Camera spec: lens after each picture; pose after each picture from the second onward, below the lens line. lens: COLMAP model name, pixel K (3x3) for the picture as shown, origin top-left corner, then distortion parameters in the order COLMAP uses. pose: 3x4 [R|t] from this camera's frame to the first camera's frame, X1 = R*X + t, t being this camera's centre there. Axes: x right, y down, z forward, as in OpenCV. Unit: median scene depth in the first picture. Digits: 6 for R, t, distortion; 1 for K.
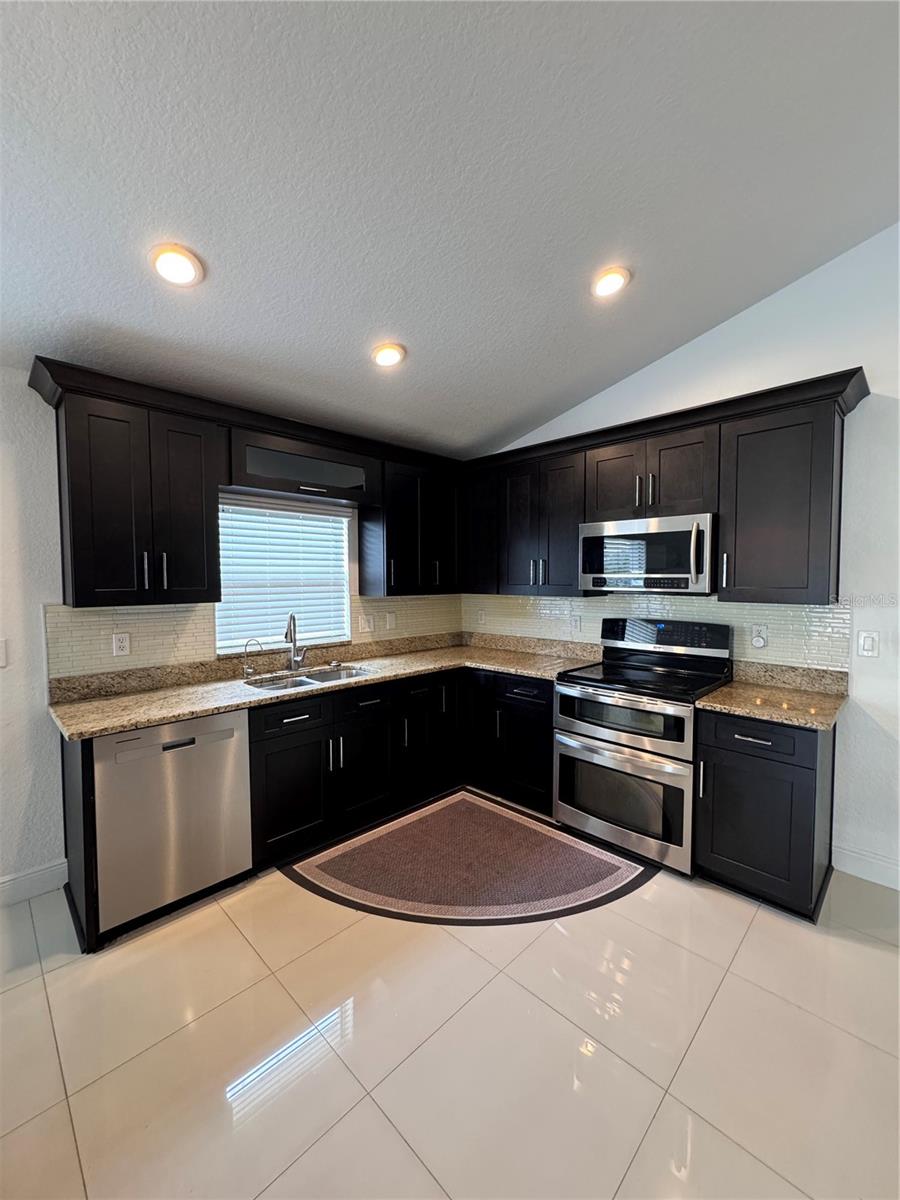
lens RADIAL K [[477.5, 0, 449.3], [0, 477.5, 599.7], [0, 0, 1]] dist [-0.002893, 0.000467]
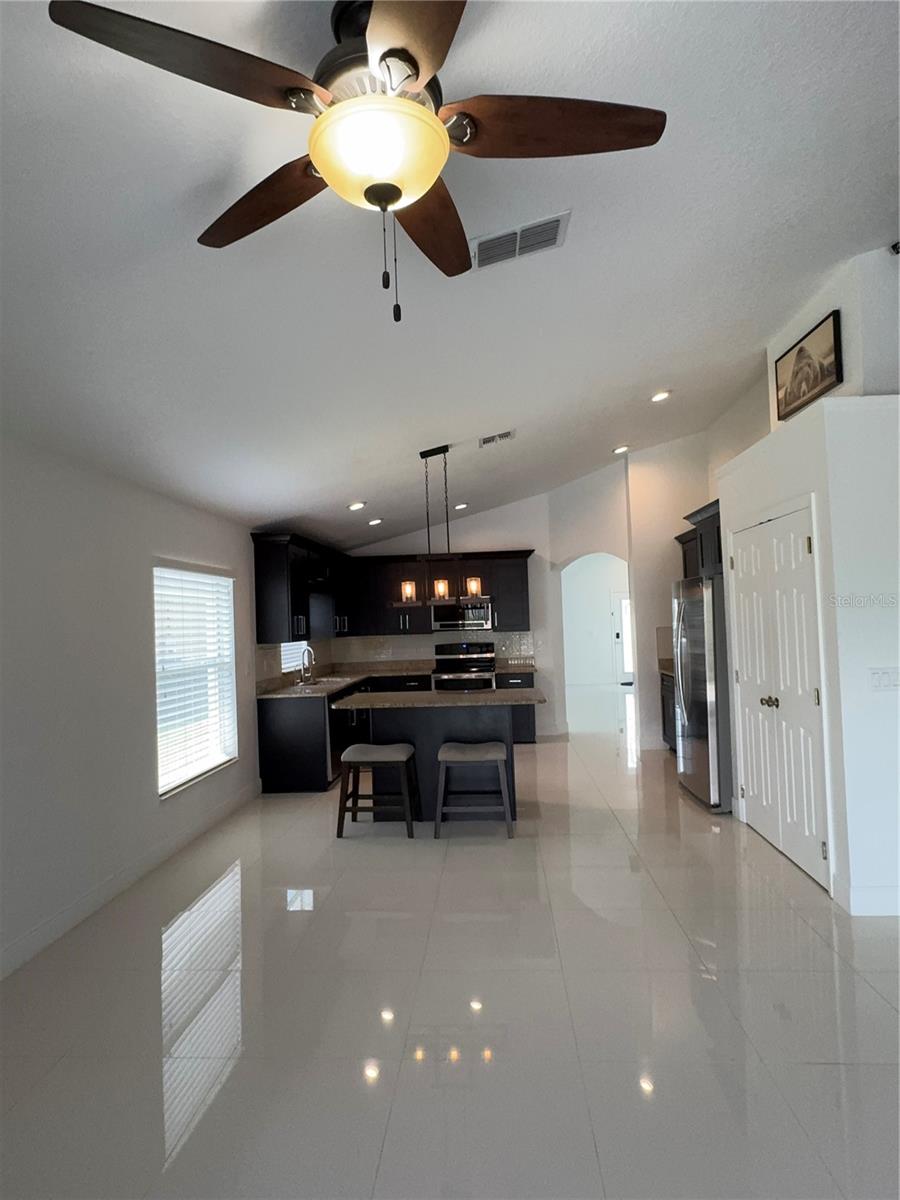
lens RADIAL K [[687.9, 0, 456.0], [0, 687.9, 609.3], [0, 0, 1]] dist [-0.001961, 0.003846]
pose [[0.750244, -0.009962, 0.661085, -1.788925], [0.060549, 0.996720, -0.053695, 0.061547], [-0.658382, 0.080312, 0.748387, -1.414082]]
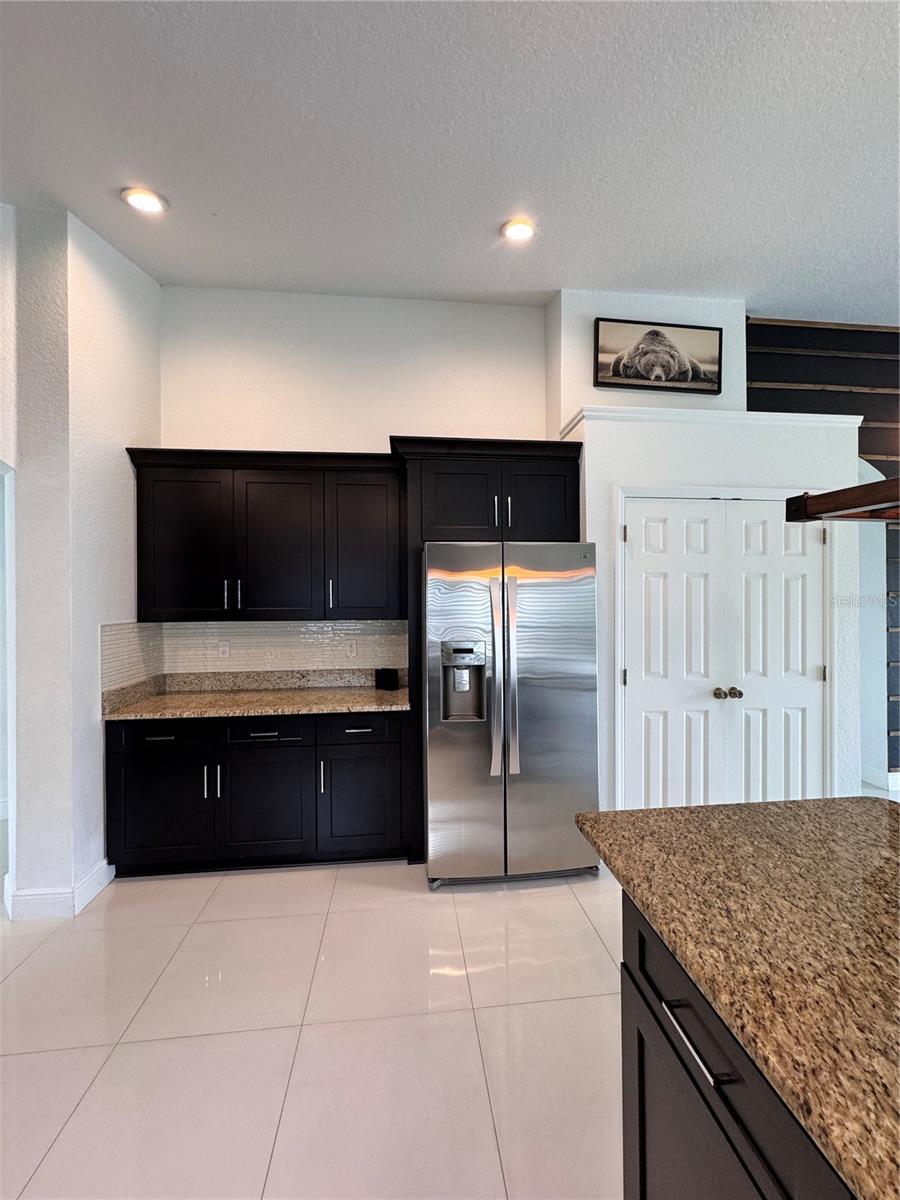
lens RADIAL K [[477.5, 0, 451.9], [0, 477.5, 597.4], [0, 0, 1]] dist [-0.002893, 0.000467]
pose [[-0.777329, 0.008789, 0.629032, -0.326707], [0.036020, 0.998884, 0.030555, -0.026930], [-0.628062, 0.046409, -0.776778, 0.538765]]
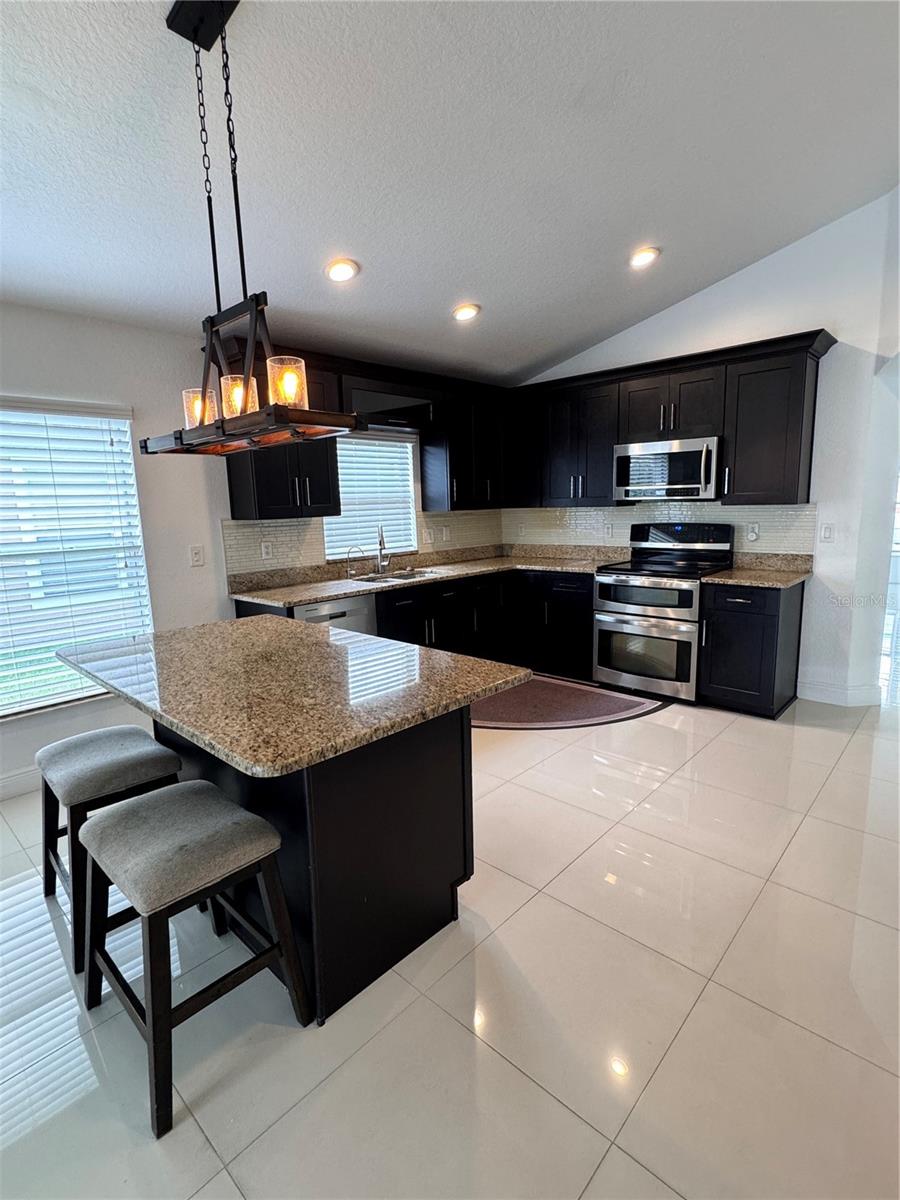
lens RADIAL K [[584.5, 0, 448.5], [0, 584.5, 599.7], [0, 0, 1]] dist [0.000197, 0.000704]
pose [[0.999084, -0.031078, 0.029426, -0.231783], [0.027331, 0.992380, 0.120142, 0.046507], [-0.032936, -0.119228, 0.992320, -0.577160]]
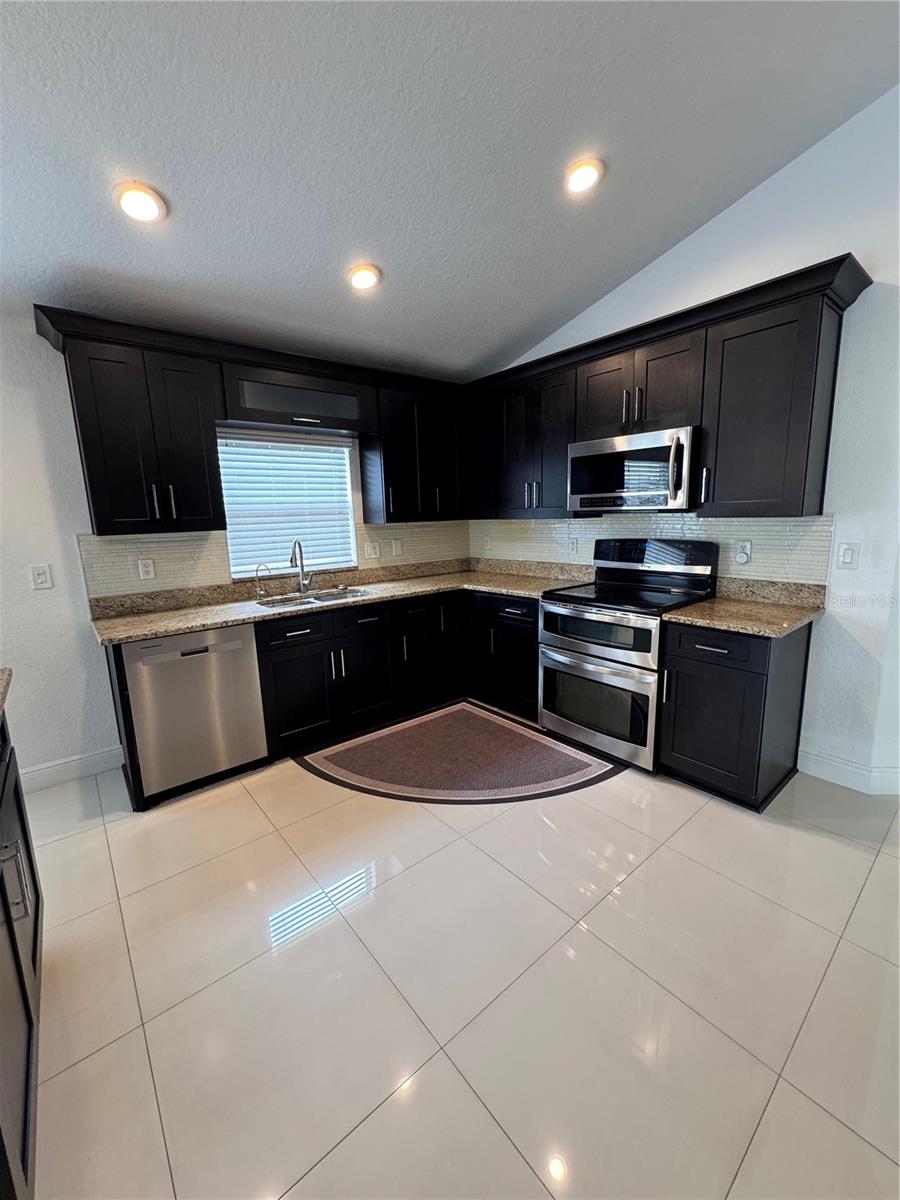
lens RADIAL K [[477.5, 0, 449.4], [0, 477.5, 599.9], [0, 0, 1]] dist [-0.002893, 0.000467]
pose [[0.994891, -0.009216, -0.100531, 0.138311], [0.022791, 0.990619, 0.134740, 0.027407], [0.098347, -0.136343, 0.985768, -0.060125]]
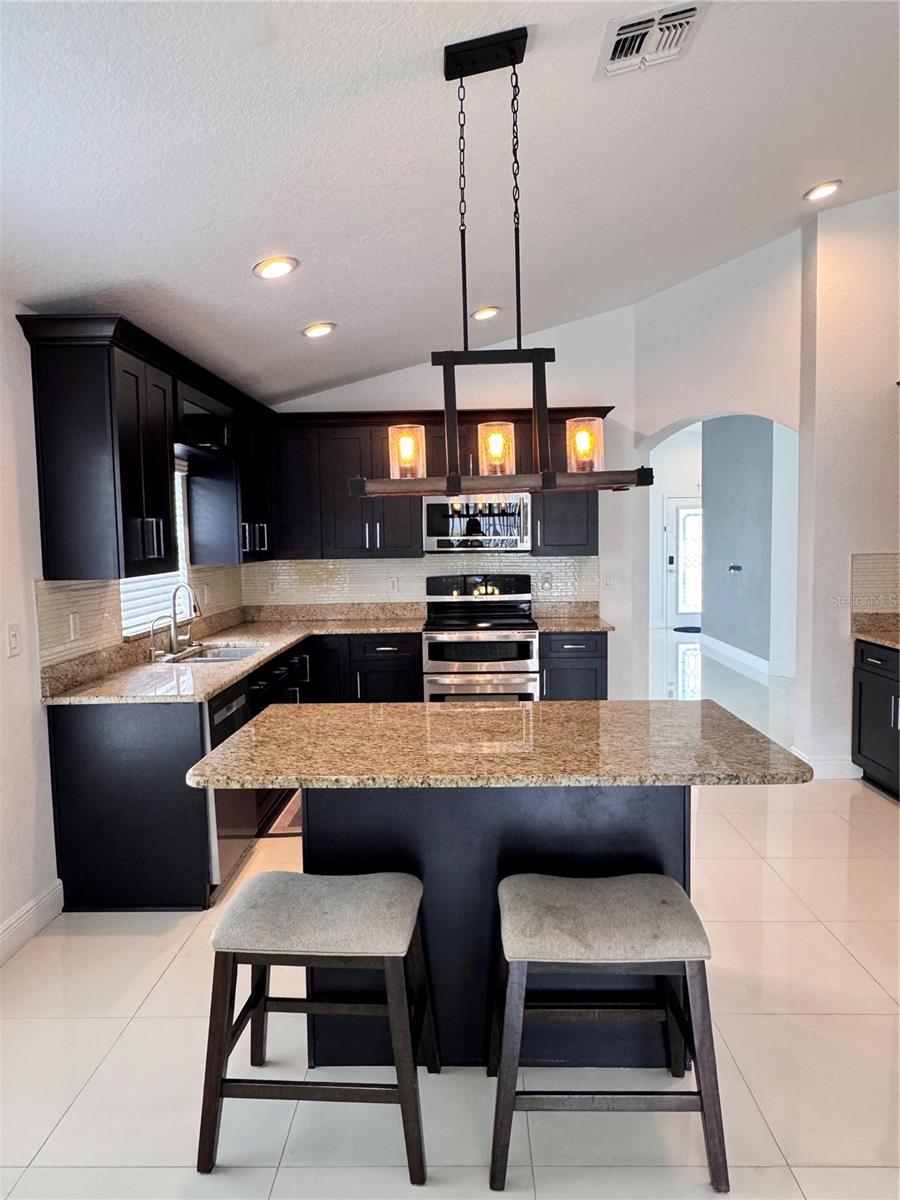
lens RADIAL K [[803.2, 0, 455.7], [0, 803.2, 598.9], [0, 0, 1]] dist [-0.004263, -0.001456]
pose [[0.718538, -0.062548, 0.692669, -1.114322], [0.044210, 0.998041, 0.044262, 0.012988], [-0.694081, -0.001181, 0.719896, -0.453512]]
